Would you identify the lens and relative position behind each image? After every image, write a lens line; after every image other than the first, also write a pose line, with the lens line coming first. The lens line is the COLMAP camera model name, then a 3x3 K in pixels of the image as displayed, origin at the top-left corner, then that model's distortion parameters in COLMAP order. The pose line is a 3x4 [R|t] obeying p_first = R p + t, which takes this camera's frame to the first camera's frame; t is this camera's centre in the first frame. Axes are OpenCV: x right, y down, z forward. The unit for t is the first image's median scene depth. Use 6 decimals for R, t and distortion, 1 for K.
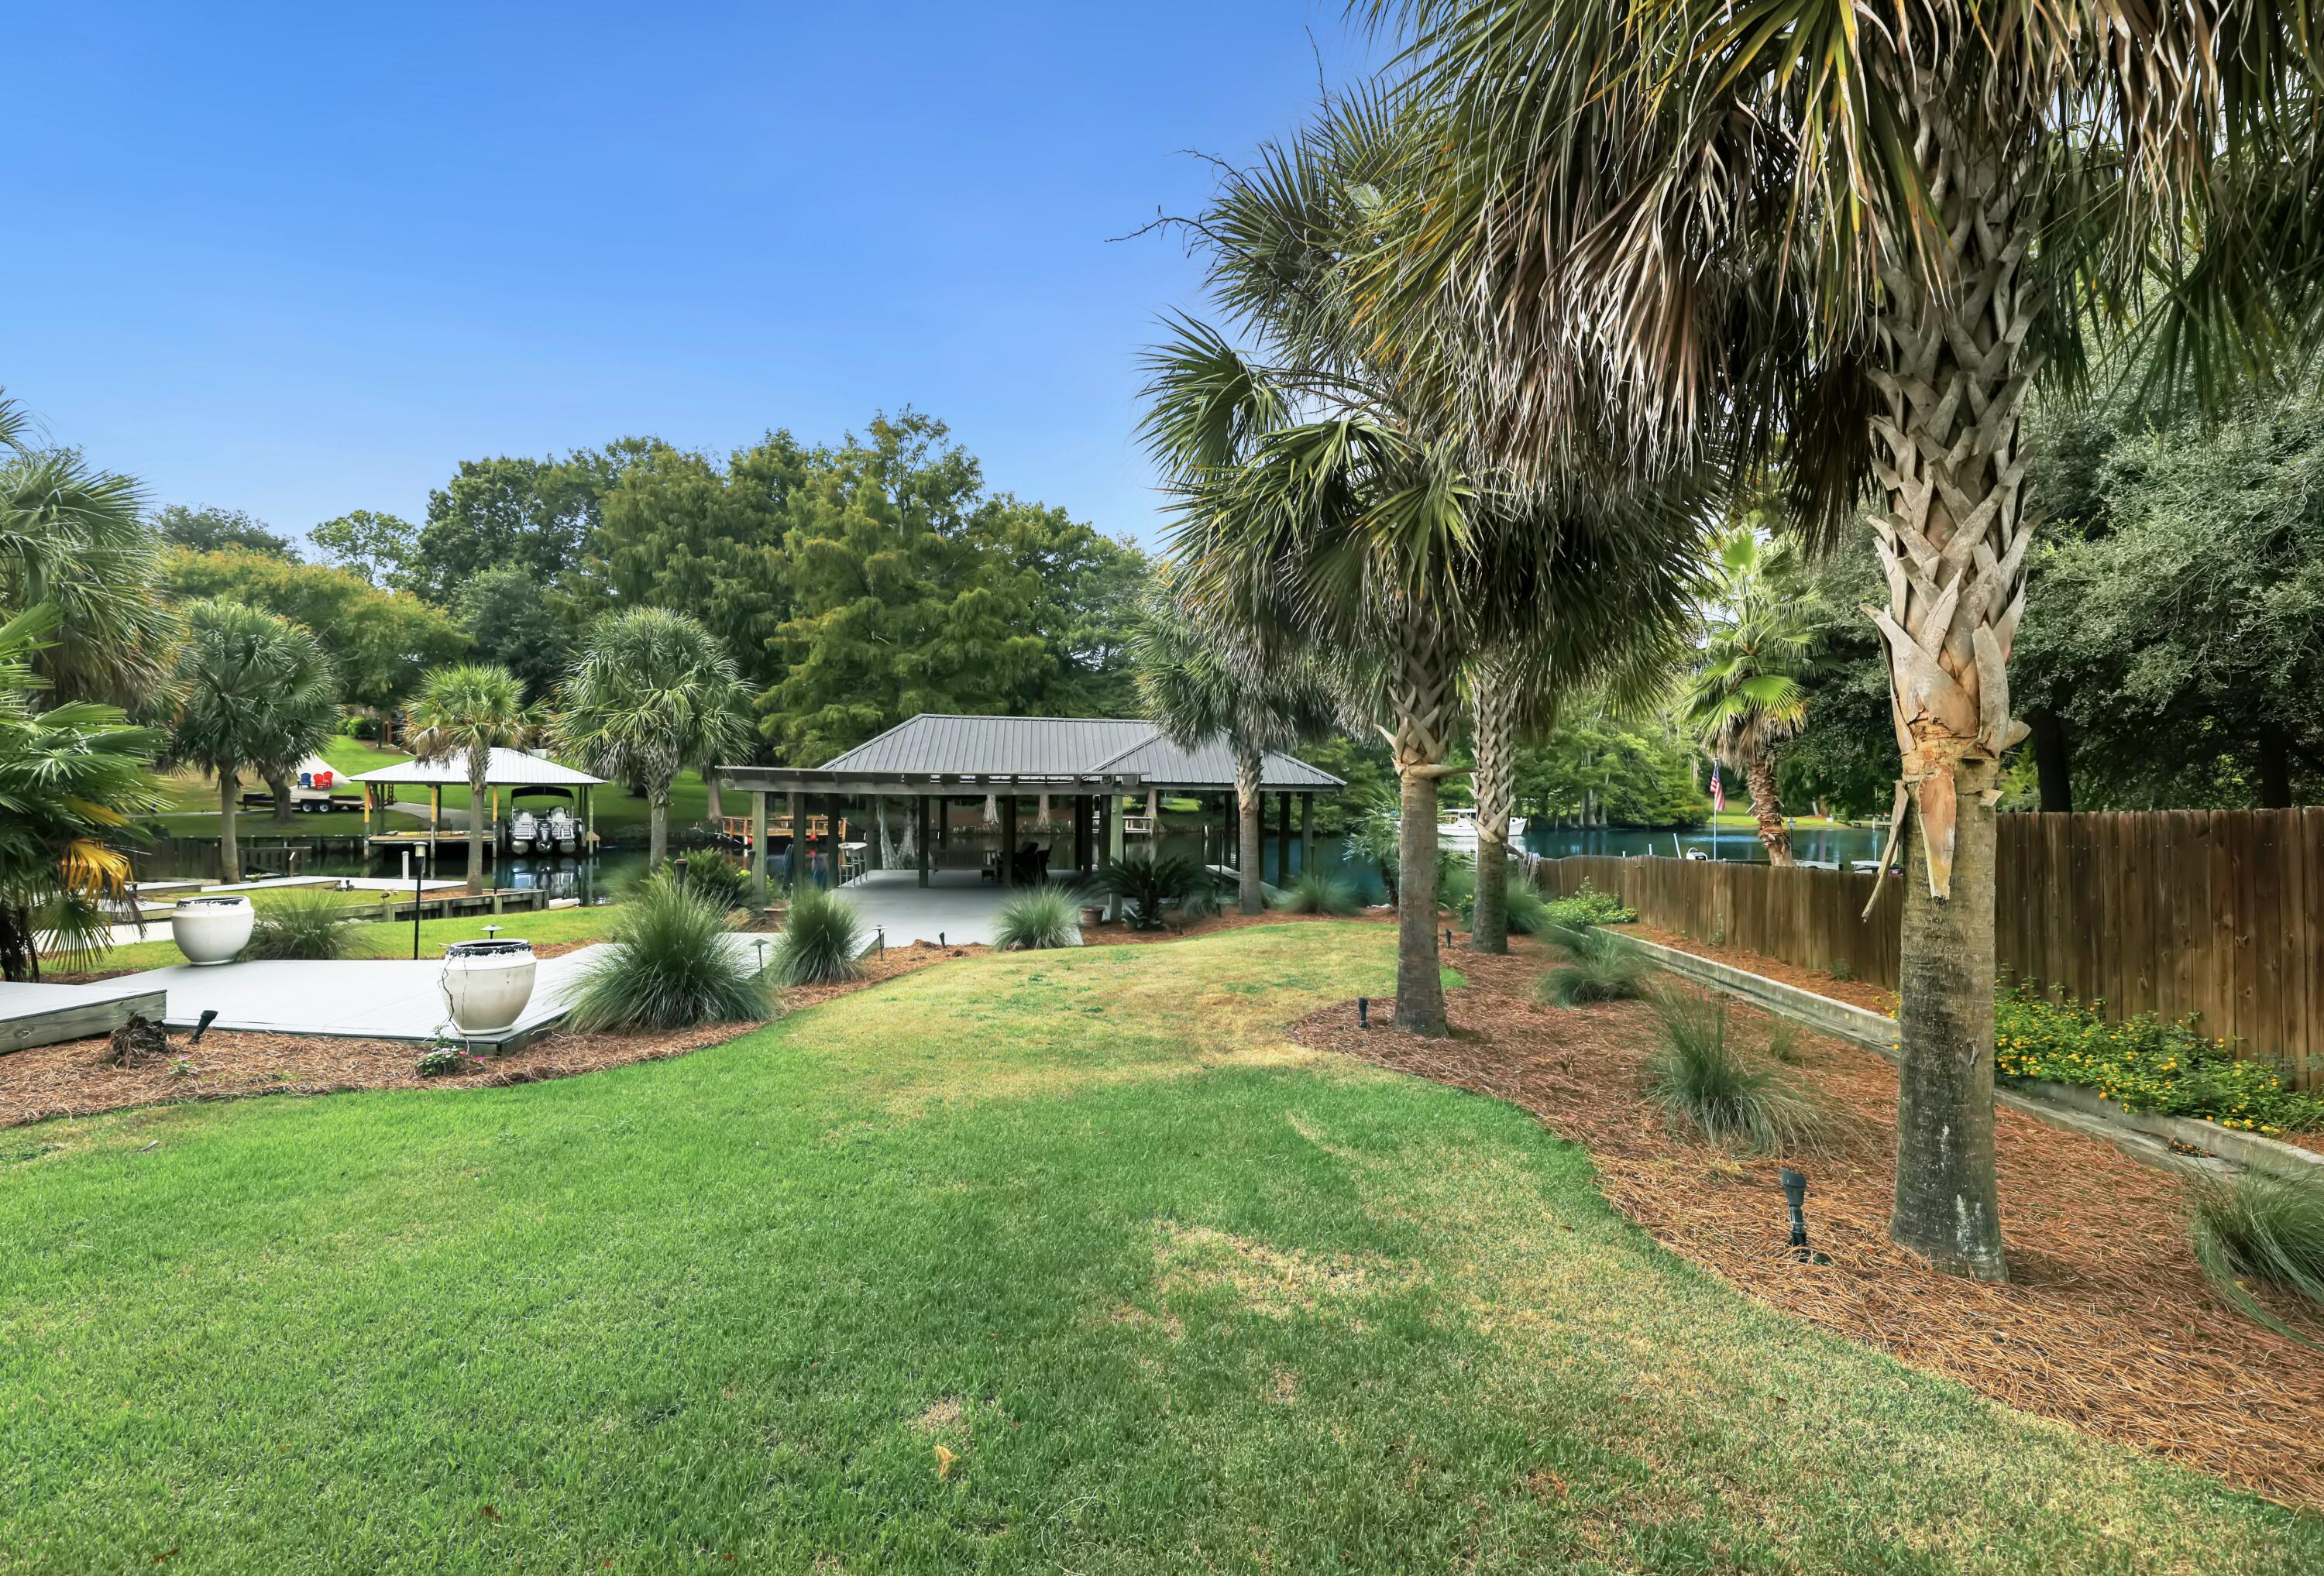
lens RADIAL K [[985.4, 0, 1162.0], [0, 985.4, 788.0], [0, 0, 1]] dist [-0.002159, -0.000574]
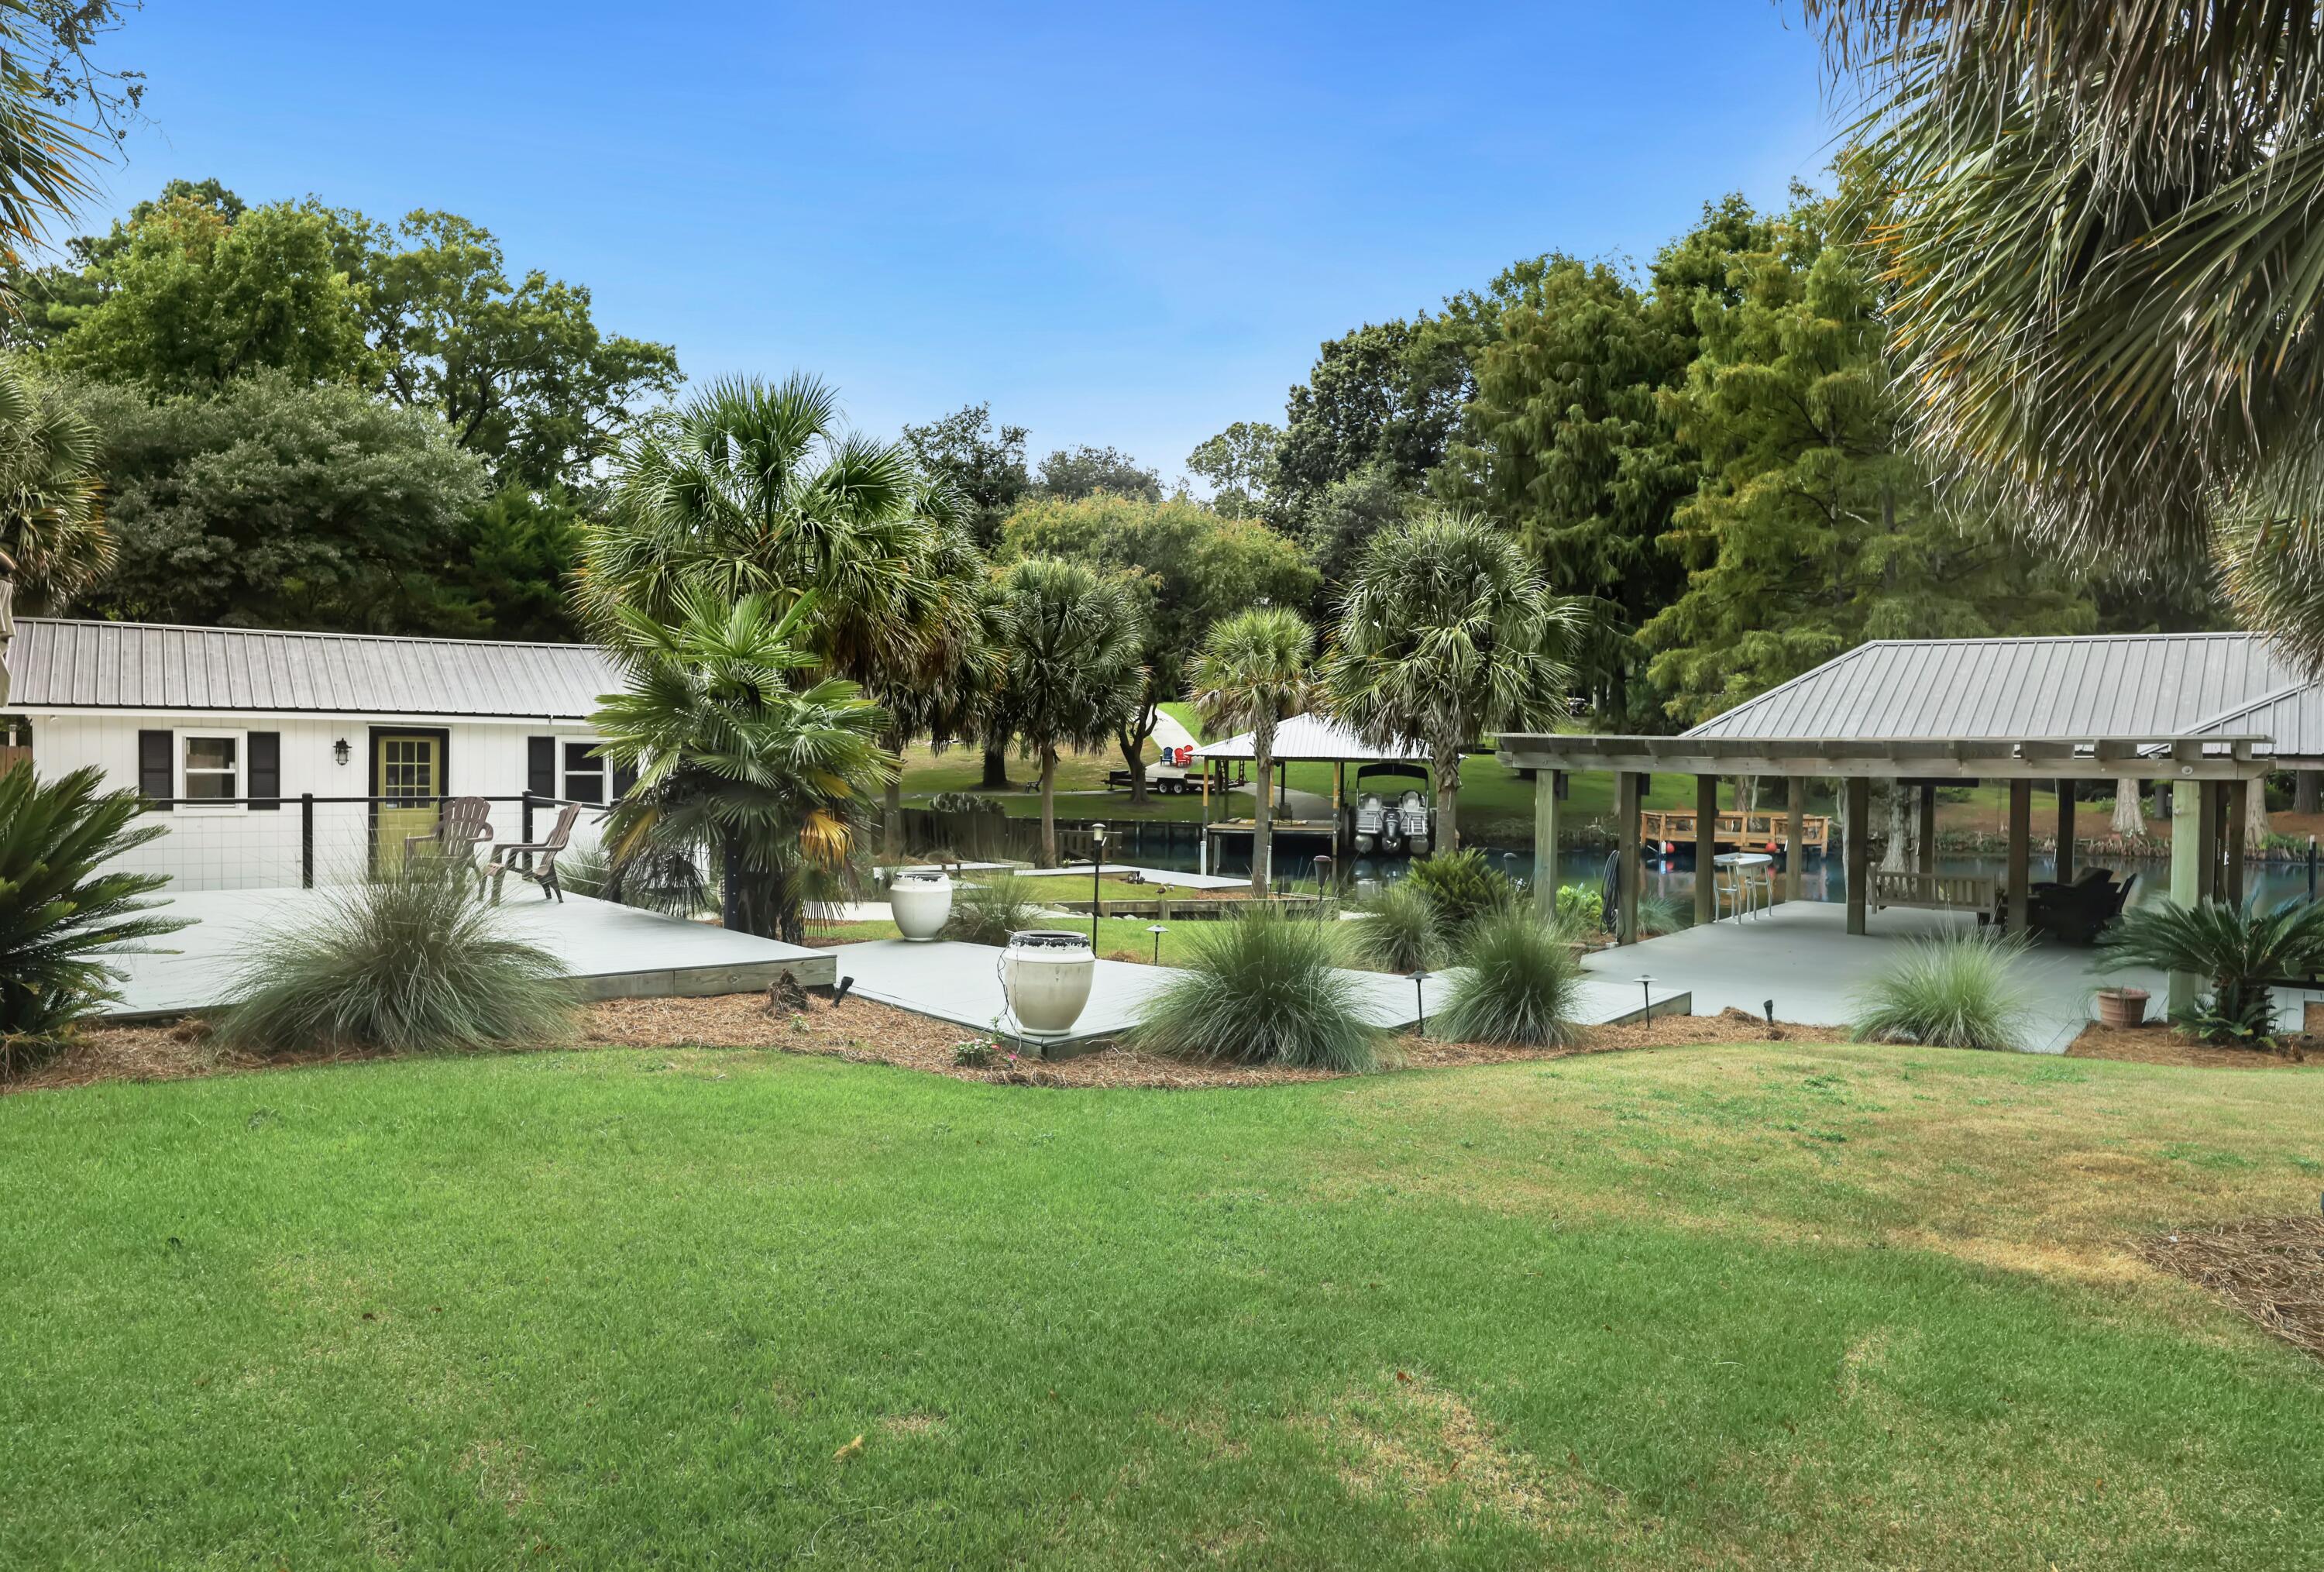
lens RADIAL K [[1626.5, 0, 1162.0], [0, 1626.5, 786.0], [0, 0, 1]] dist [0.009724, 0.002225]
pose [[0.703959, 0.010728, -0.710160, 0.131117], [-0.003292, 0.999924, 0.011842, 0.001589], [0.710233, -0.005998, 0.703941, 0.010528]]
